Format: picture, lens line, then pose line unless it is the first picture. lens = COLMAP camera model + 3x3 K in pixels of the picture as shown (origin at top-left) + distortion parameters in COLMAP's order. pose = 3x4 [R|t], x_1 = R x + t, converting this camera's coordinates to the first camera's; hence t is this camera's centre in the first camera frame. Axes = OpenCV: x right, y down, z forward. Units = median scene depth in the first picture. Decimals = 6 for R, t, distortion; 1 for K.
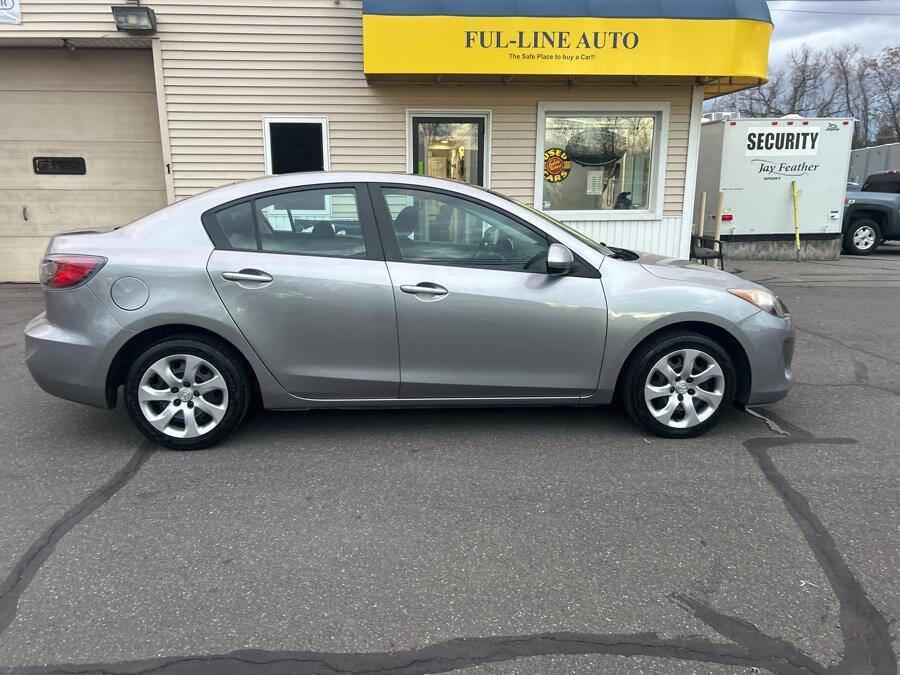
lens RADIAL K [[677.1, 0, 438.3], [0, 677.1, 340.7], [0, 0, 1]] dist [0.044938, -0.044505]
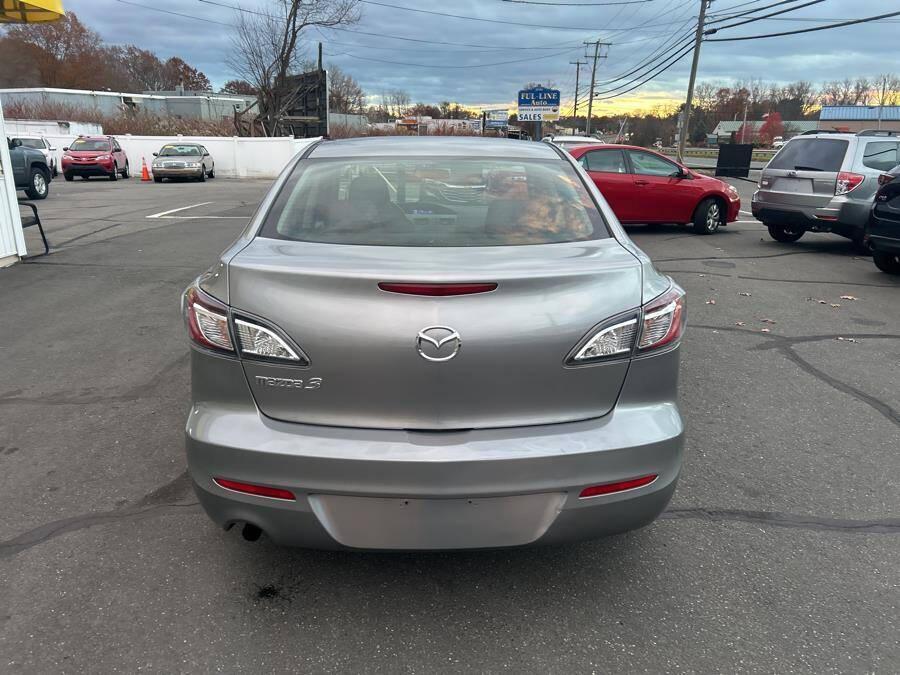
lens RADIAL K [[677.1, 0, 451.5], [0, 677.1, 345.2], [0, 0, 1]] dist [0.044938, -0.044505]
pose [[0.057870, -0.296396, 0.953310, -1.077041], [0.213851, 0.936425, 0.278165, -0.266494], [-0.975151, 0.187769, 0.117575, 1.043474]]
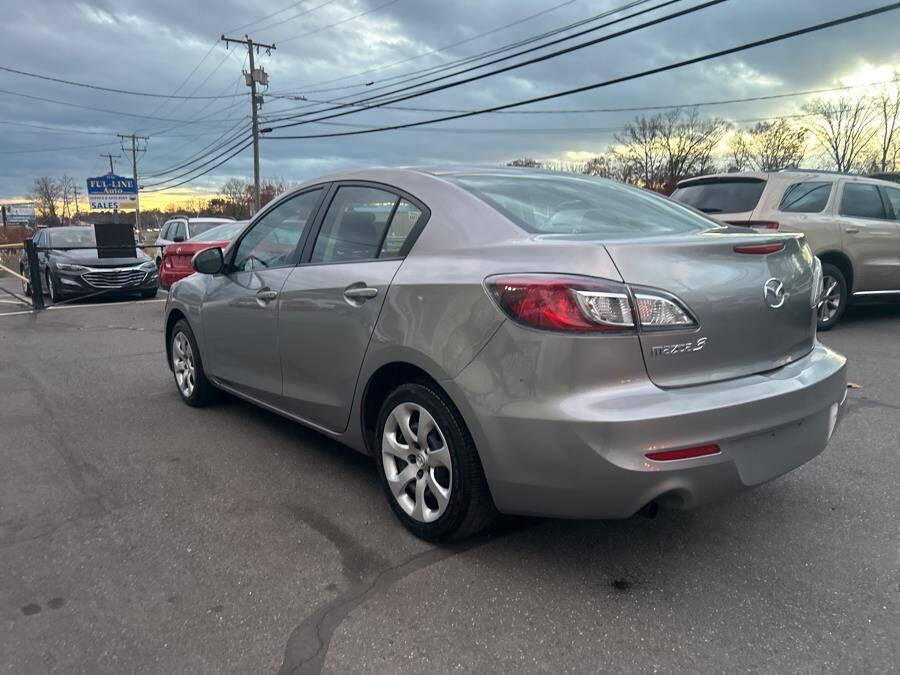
lens RADIAL K [[677.1, 0, 438.1], [0, 677.1, 350.5], [0, 0, 1]] dist [0.044938, -0.044505]
pose [[-0.538326, -0.142584, 0.830587, -0.951043], [0.209061, 0.932180, 0.295522, -0.324597], [-0.816394, 0.332730, -0.472008, 1.655748]]
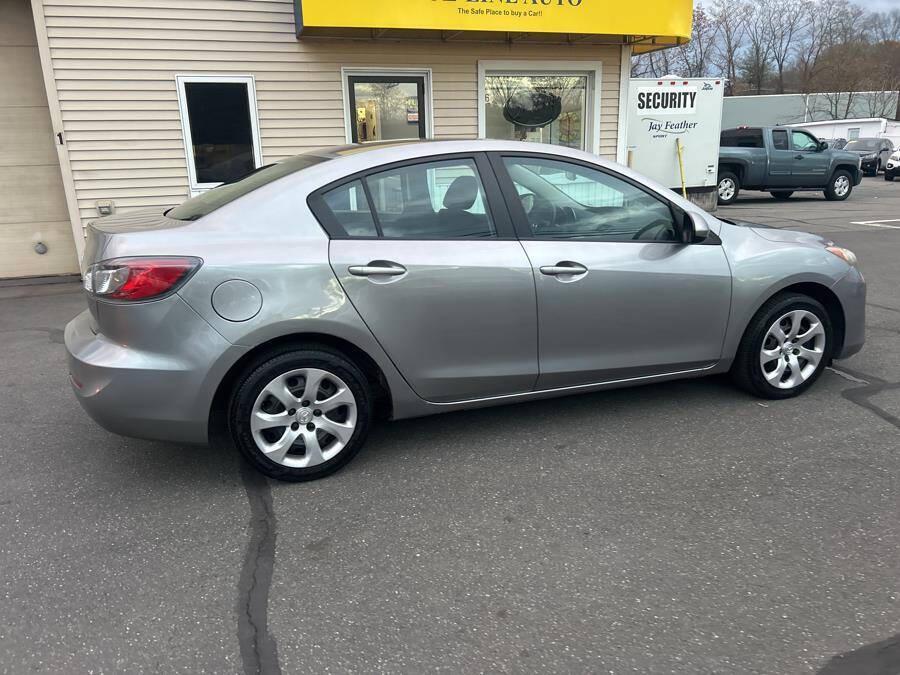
lens RADIAL K [[677.1, 0, 452.3], [0, 677.1, 338.6], [0, 0, 1]] dist [0.044938, -0.044505]
pose [[0.965431, -0.093505, 0.243311, -0.370046], [0.081309, 0.994899, 0.059714, -0.047028], [-0.247653, -0.037866, 0.968108, 0.146477]]
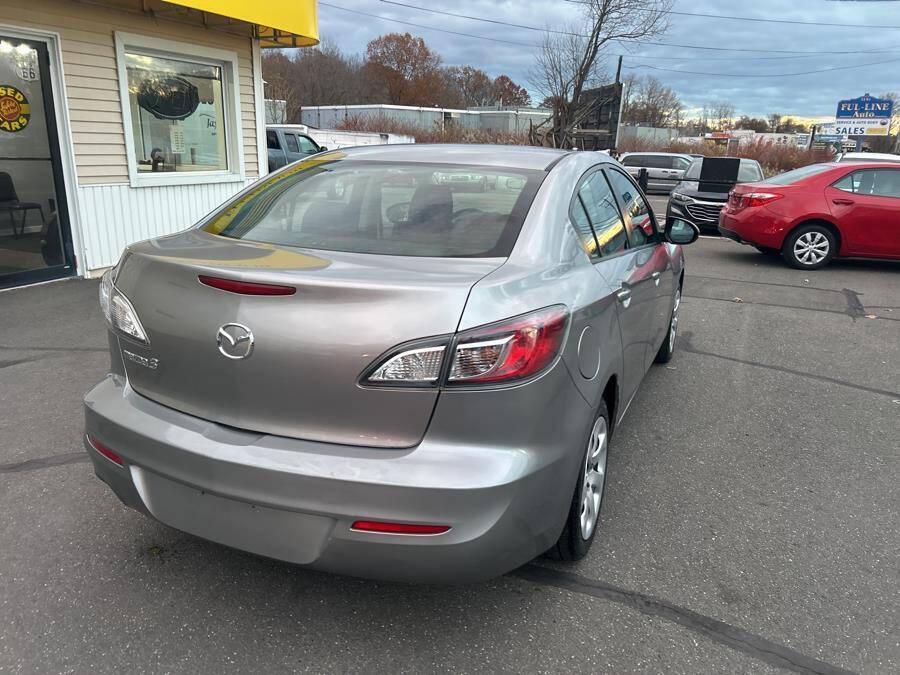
lens RADIAL K [[677.1, 0, 445.5], [0, 677.1, 345.4], [0, 0, 1]] dist [0.044938, -0.044505]
pose [[0.479044, -0.240666, 0.844154, -0.952259], [0.170677, 0.968864, 0.179364, -0.191843], [-0.861038, 0.058154, 0.505205, 0.723560]]
